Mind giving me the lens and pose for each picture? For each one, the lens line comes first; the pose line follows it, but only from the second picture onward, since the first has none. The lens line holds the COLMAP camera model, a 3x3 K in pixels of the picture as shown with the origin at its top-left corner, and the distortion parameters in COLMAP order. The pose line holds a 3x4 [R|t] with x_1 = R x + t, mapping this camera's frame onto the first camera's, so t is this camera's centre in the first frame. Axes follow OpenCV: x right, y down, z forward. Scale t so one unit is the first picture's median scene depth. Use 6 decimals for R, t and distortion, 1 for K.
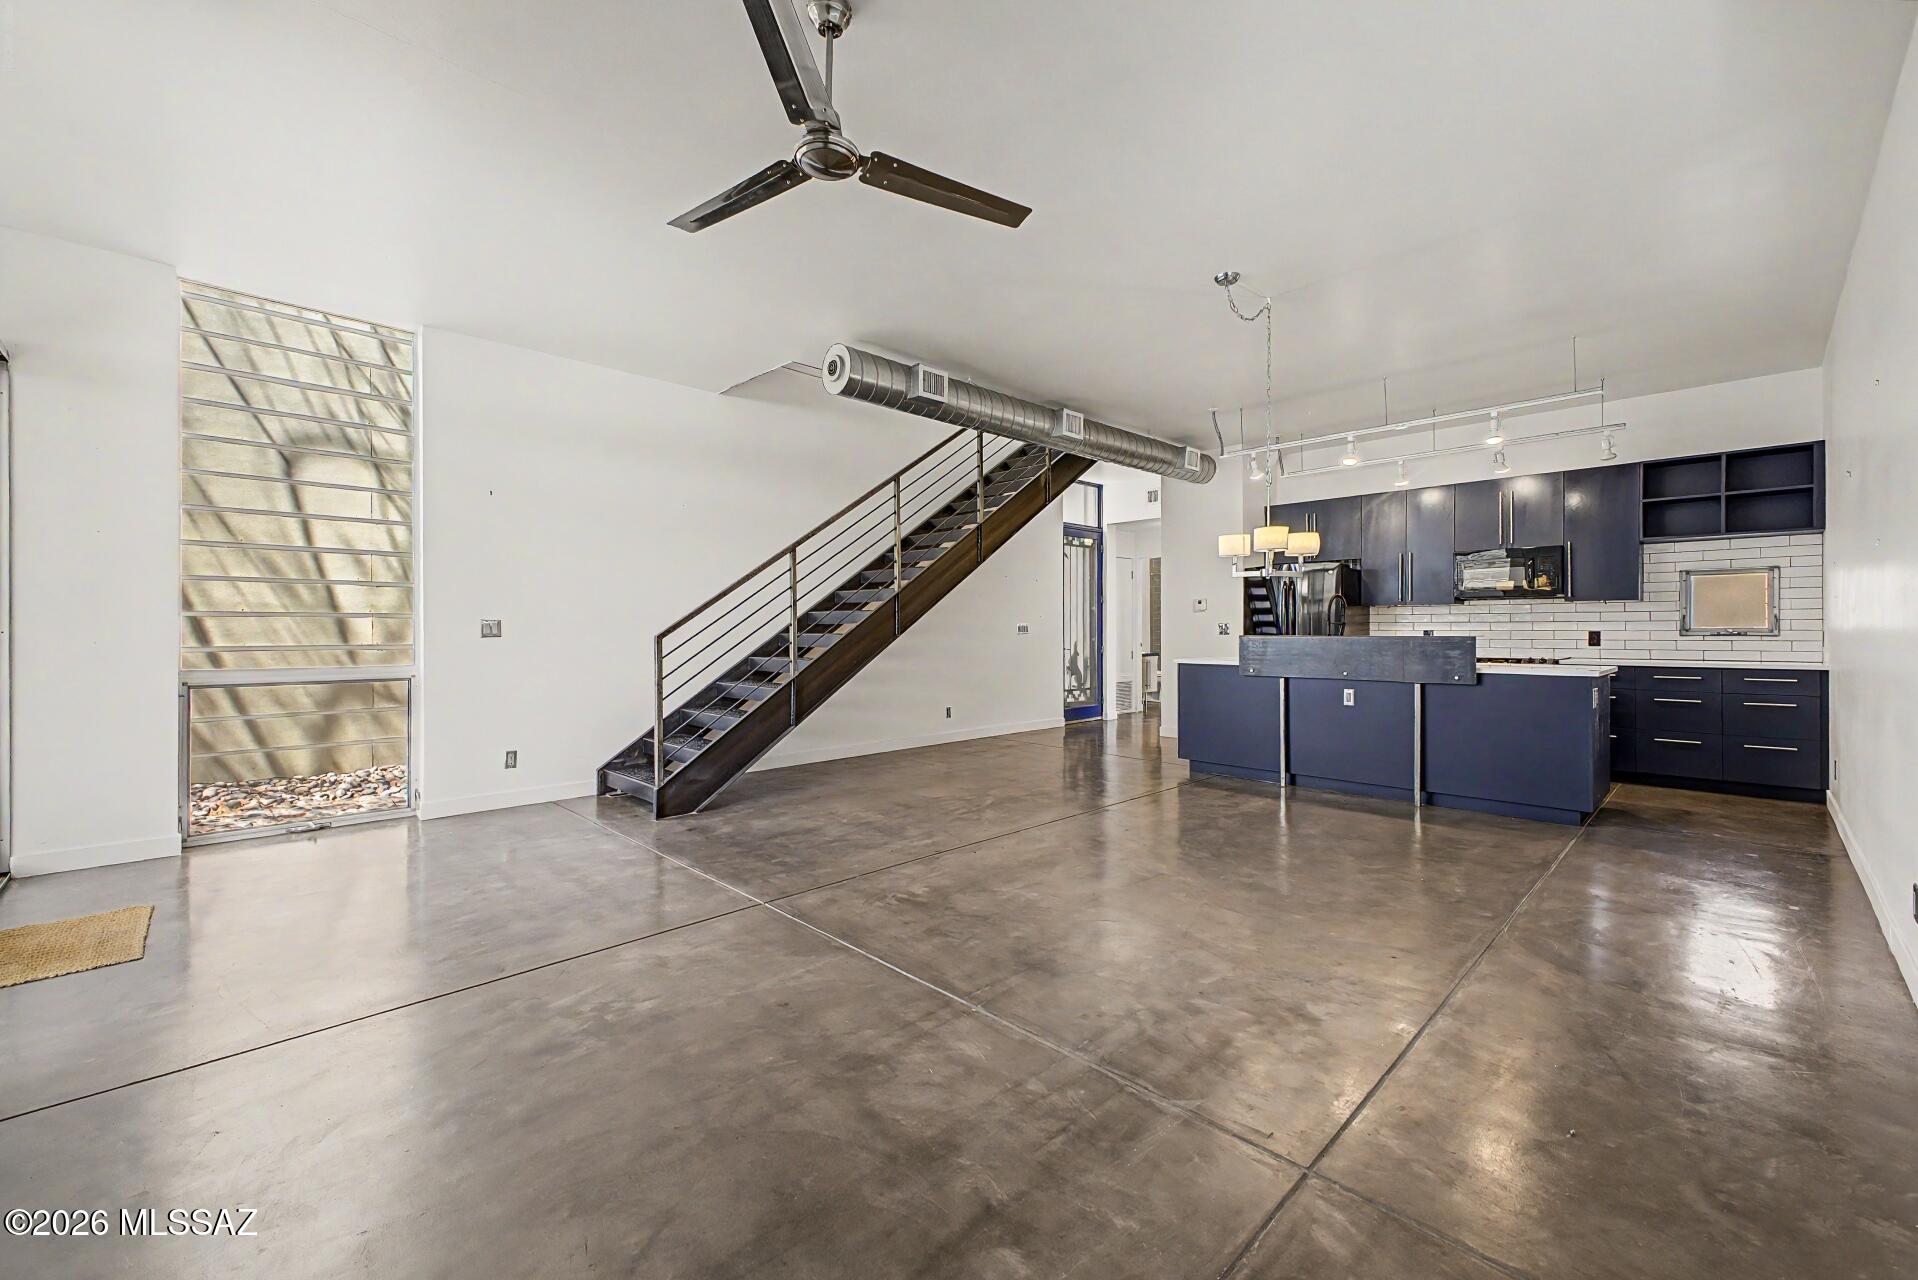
lens RADIAL K [[770.6, 0, 962.0], [0, 770.6, 632.1], [0, 0, 1]] dist [0.016489, -0.000012]
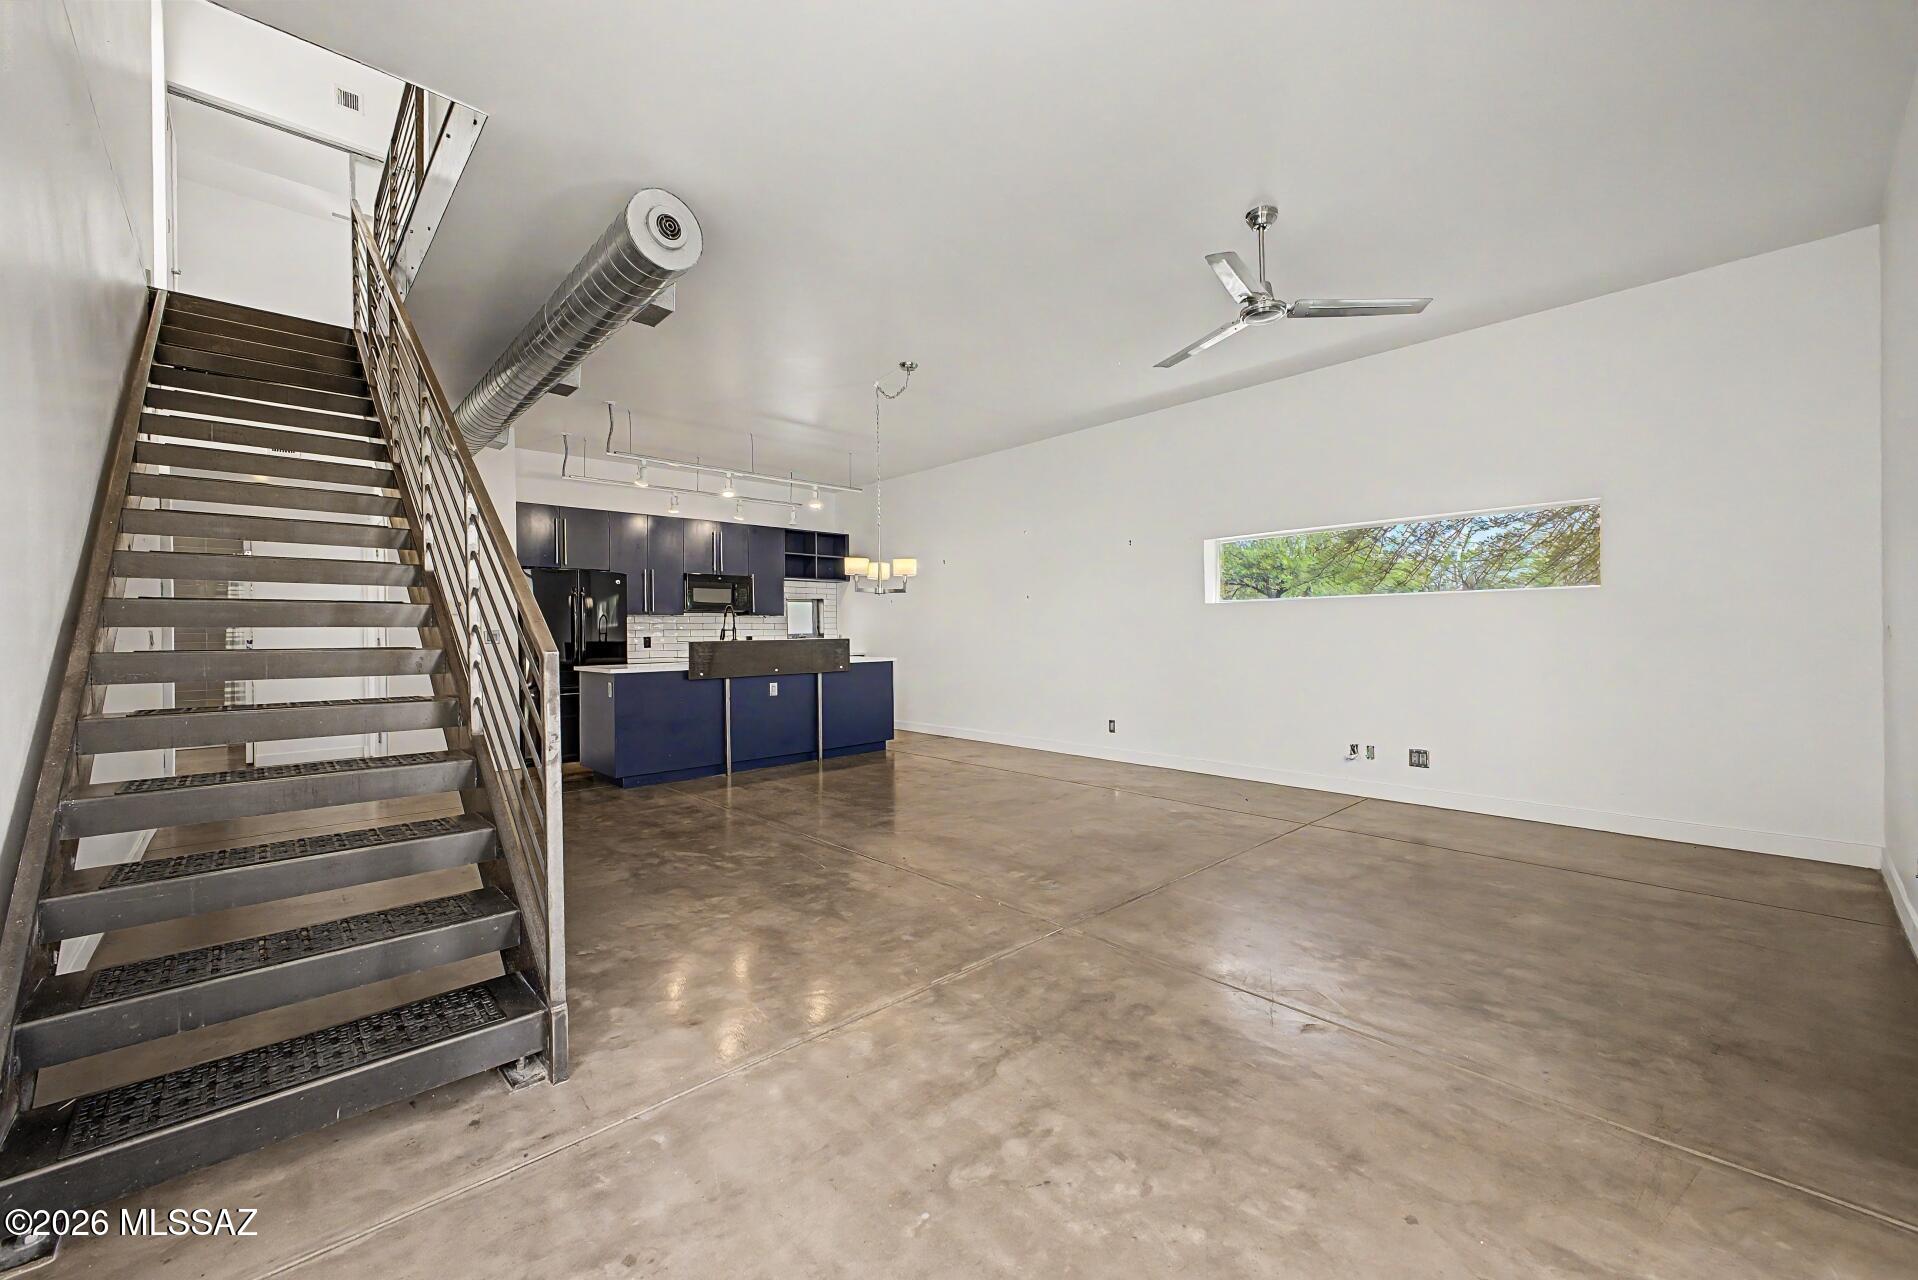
lens RADIAL K [[752.8, 0, 967.9], [0, 752.8, 630.6], [0, 0, 1]] dist [0.033619, -0.000007]
pose [[0.024876, 0.001814, 0.999689, -0.926575], [0.014463, 0.999893, -0.002175, -0.003937], [-0.999586, 0.014512, 0.024847, 0.863975]]
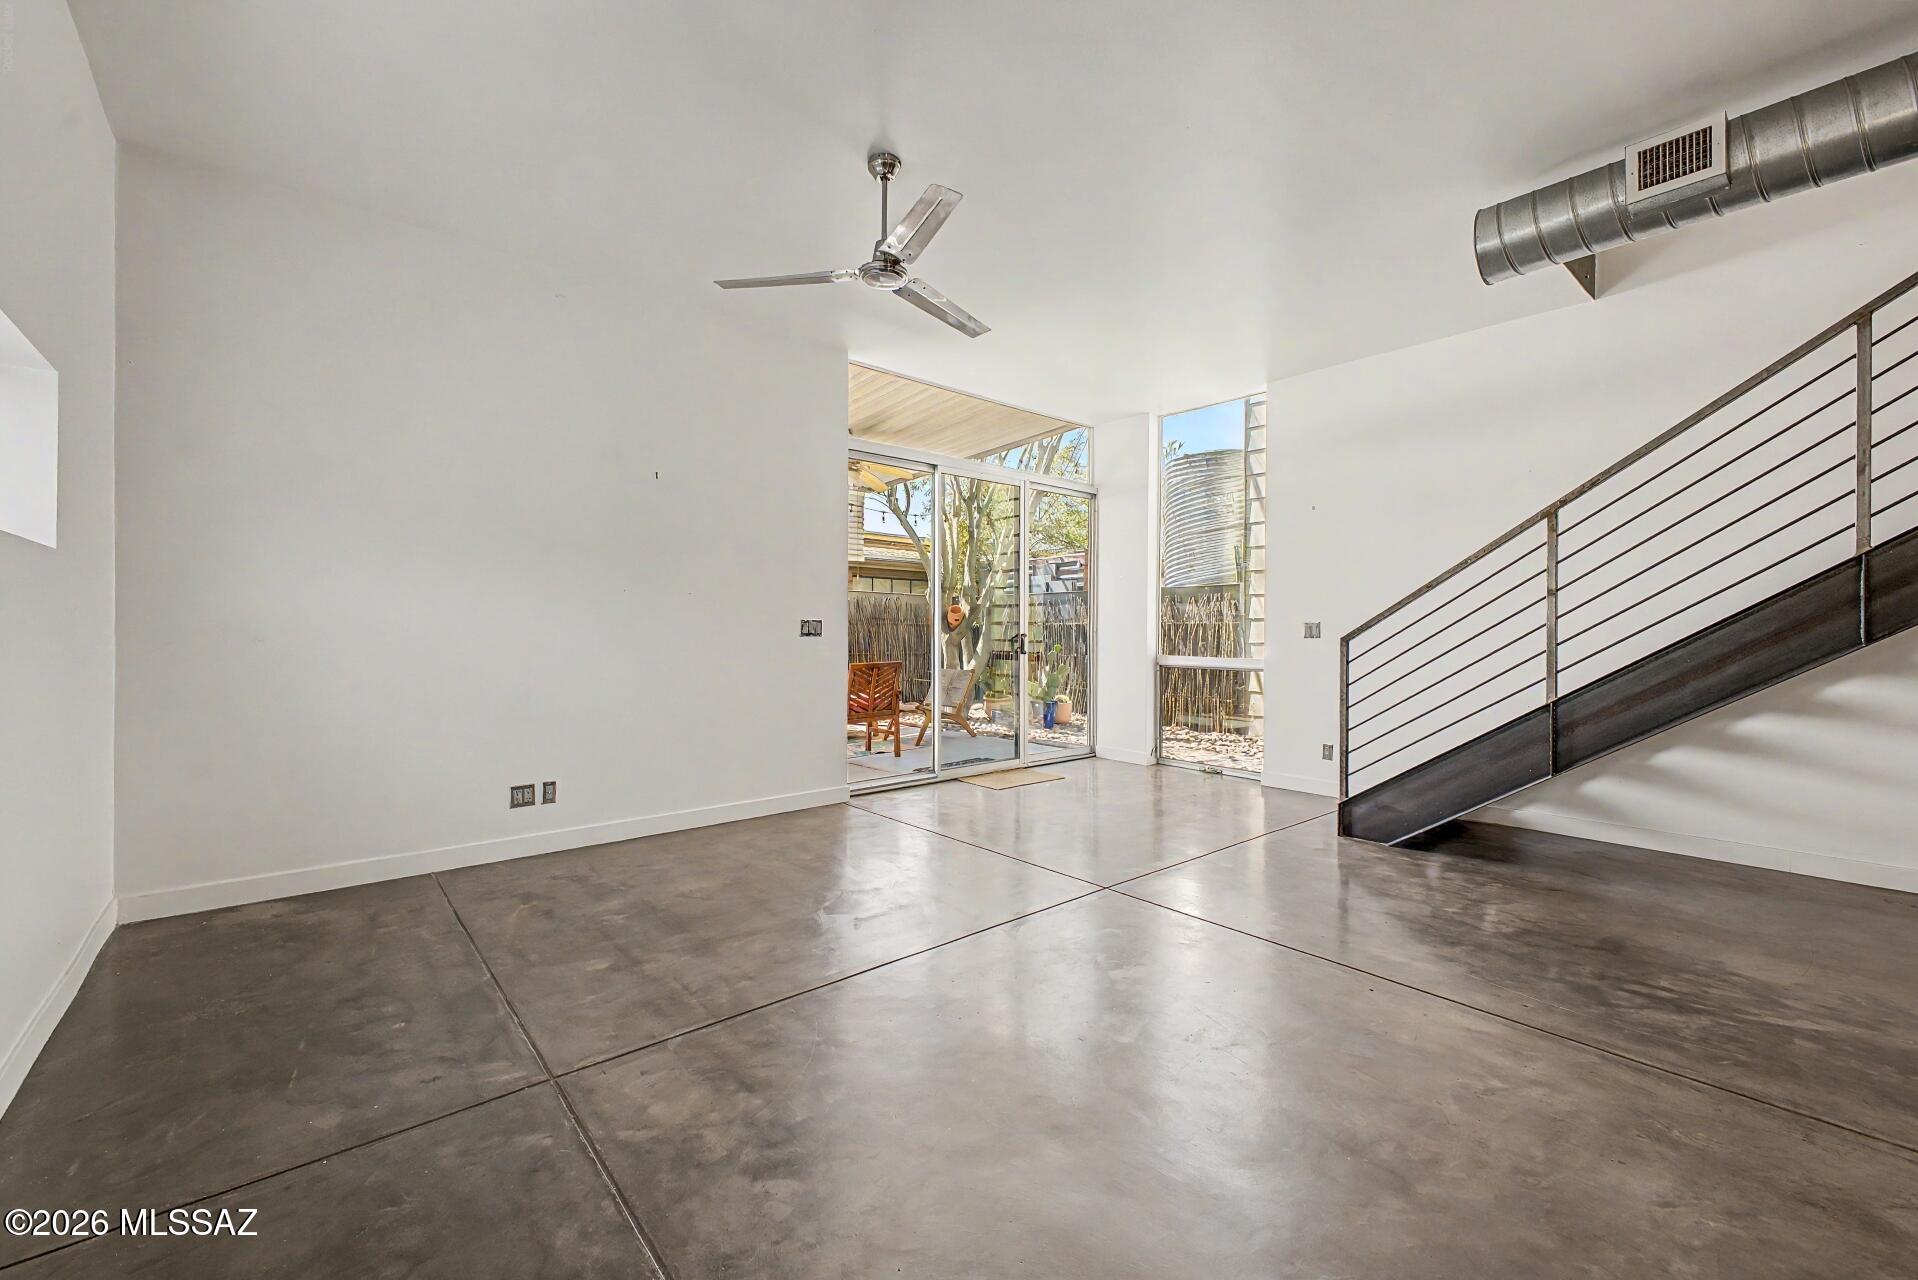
lens RADIAL K [[770.6, 0, 962.0], [0, 770.6, 632.1], [0, 0, 1]] dist [0.016489, -0.000012]
pose [[-0.068476, 0.003058, -0.997648, 0.647822], [-0.005700, 0.999978, 0.003456, -0.003423], [0.997637, 0.005923, -0.068457, 0.691692]]
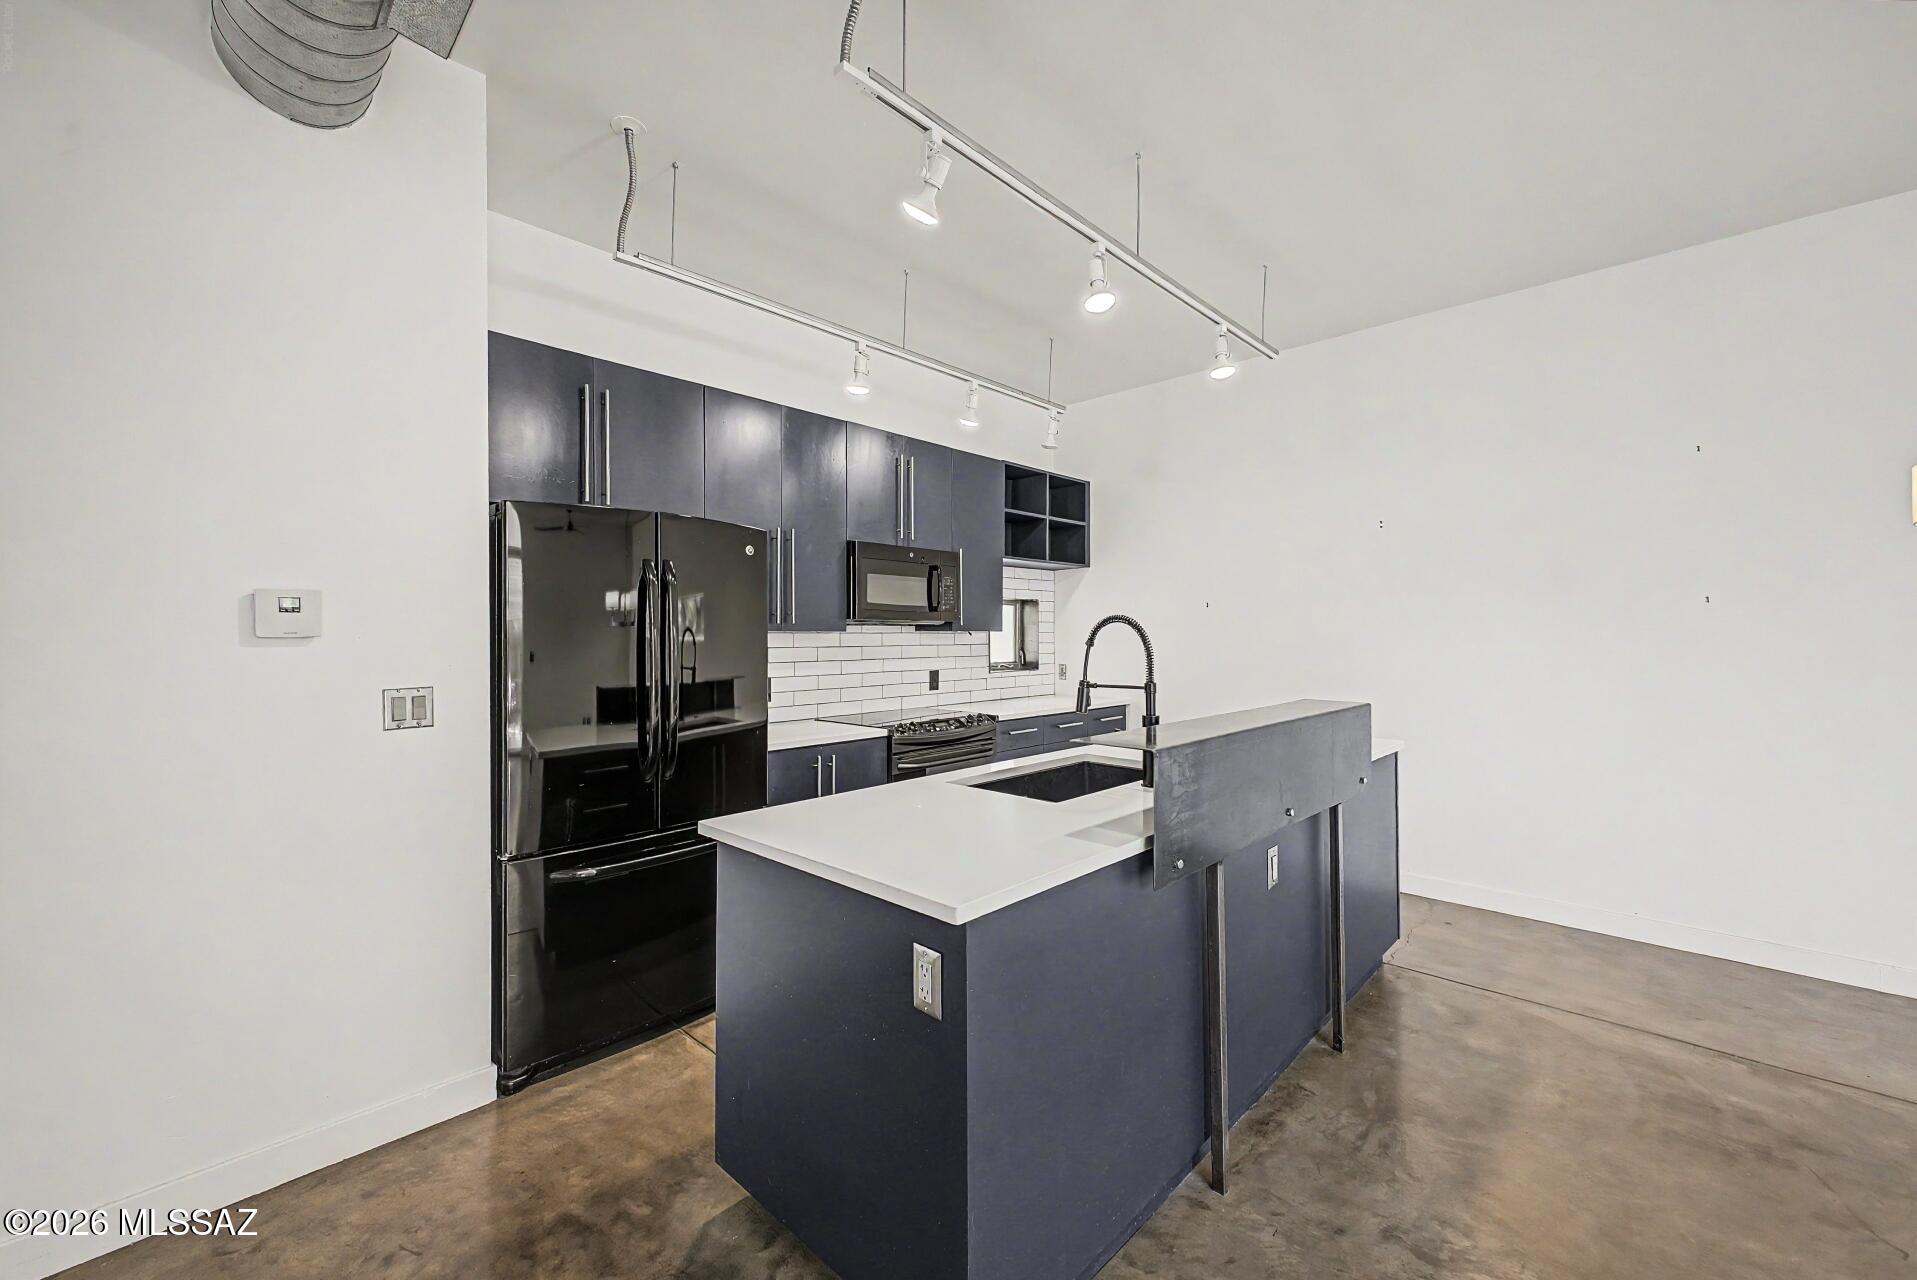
lens RADIAL K [[770.2, 0, 961.5], [0, 770.2, 632.1], [0, 0, 1]] dist [0.016489, -0.000012]
pose [[-0.029098, 0.001504, 0.999575, 0.103913], [-0.000741, 0.999999, -0.001526, -0.057393], [-0.999576, -0.000785, -0.029097, 1.545015]]
